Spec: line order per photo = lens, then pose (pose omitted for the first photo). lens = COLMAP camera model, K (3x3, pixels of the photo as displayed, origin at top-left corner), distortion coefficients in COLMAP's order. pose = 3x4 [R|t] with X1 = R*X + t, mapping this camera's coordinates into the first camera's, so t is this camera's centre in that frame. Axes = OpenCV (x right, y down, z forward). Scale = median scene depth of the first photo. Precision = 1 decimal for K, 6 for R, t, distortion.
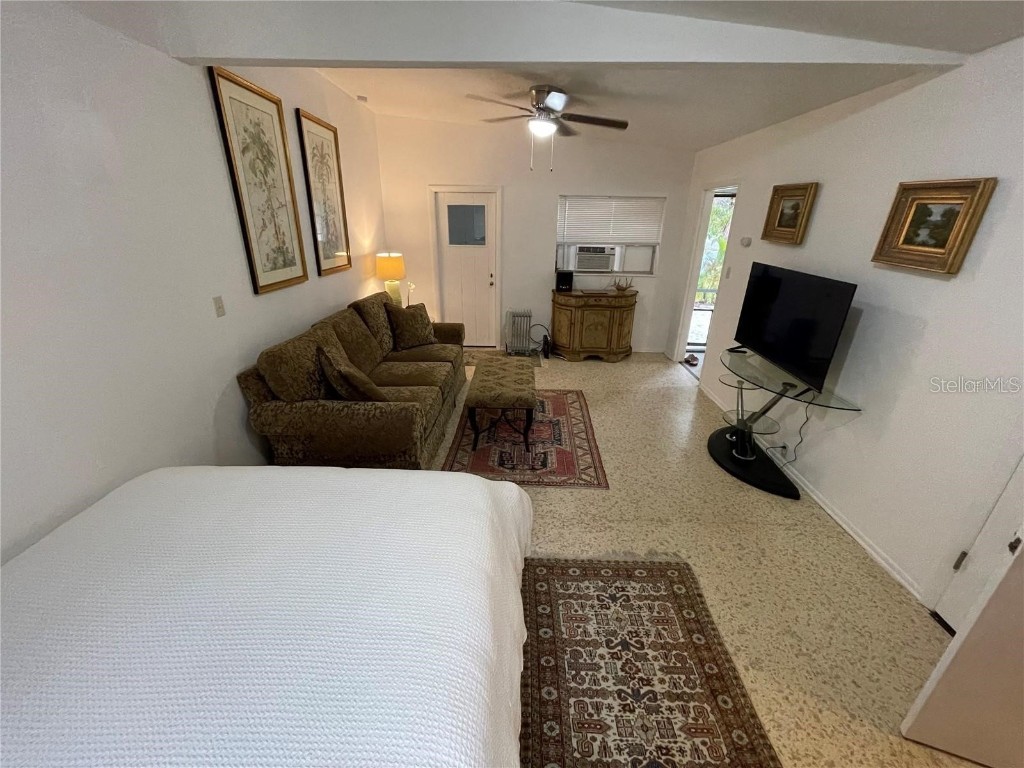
lens RADIAL K [[413.6, 0, 512.7], [0, 413.6, 381.8], [0, 0, 1]] dist [-0.005936, 0.000495]
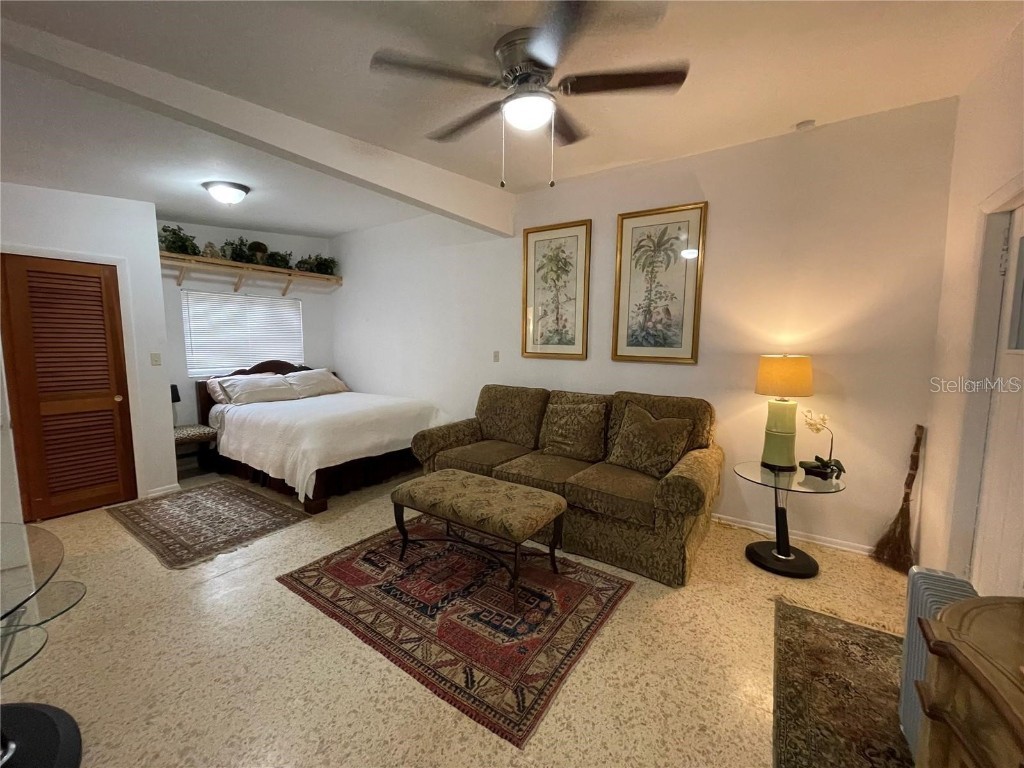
lens RADIAL K [[413.6, 0, 512.7], [0, 413.6, 381.8], [0, 0, 1]] dist [-0.005936, 0.000495]
pose [[-0.542166, 0.061885, -0.837990, 0.666376], [-0.326131, 0.903606, 0.277732, -0.511677], [0.774400, 0.423871, -0.469722, 1.632549]]
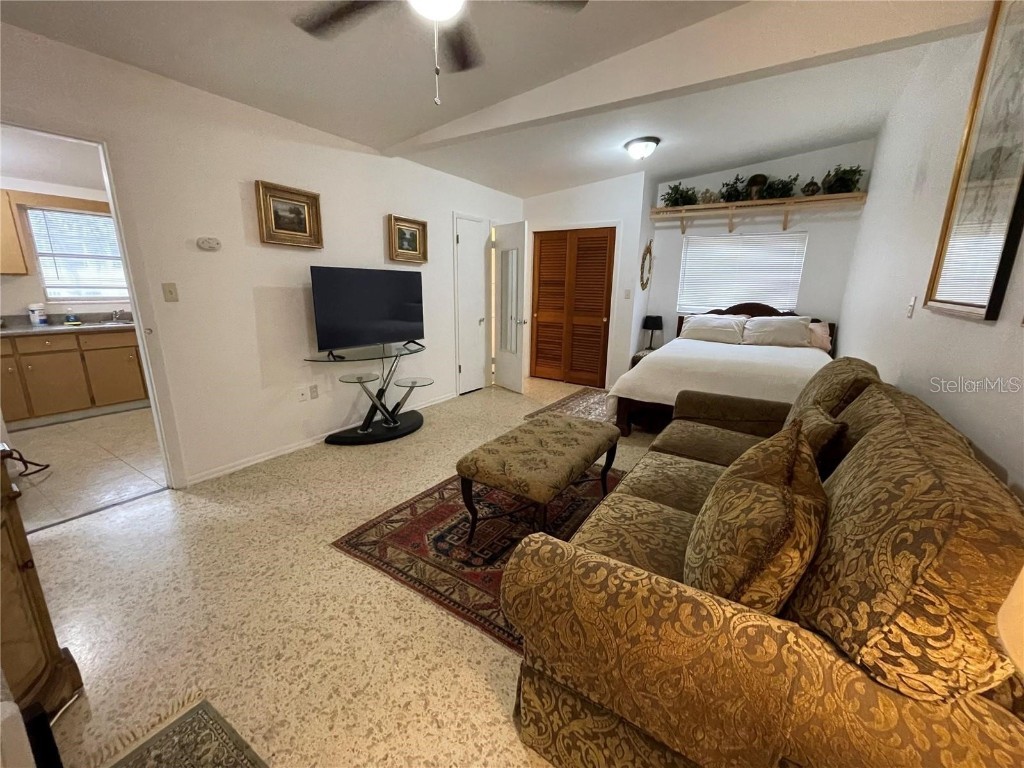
lens RADIAL K [[413.6, 0, 512.7], [0, 413.6, 381.8], [0, 0, 1]] dist [-0.005936, 0.000495]
pose [[-0.851451, -0.148829, 0.502873, -0.366682], [0.170230, 0.828531, 0.533439, -0.570099], [-0.496037, 0.539802, -0.680119, 1.784093]]
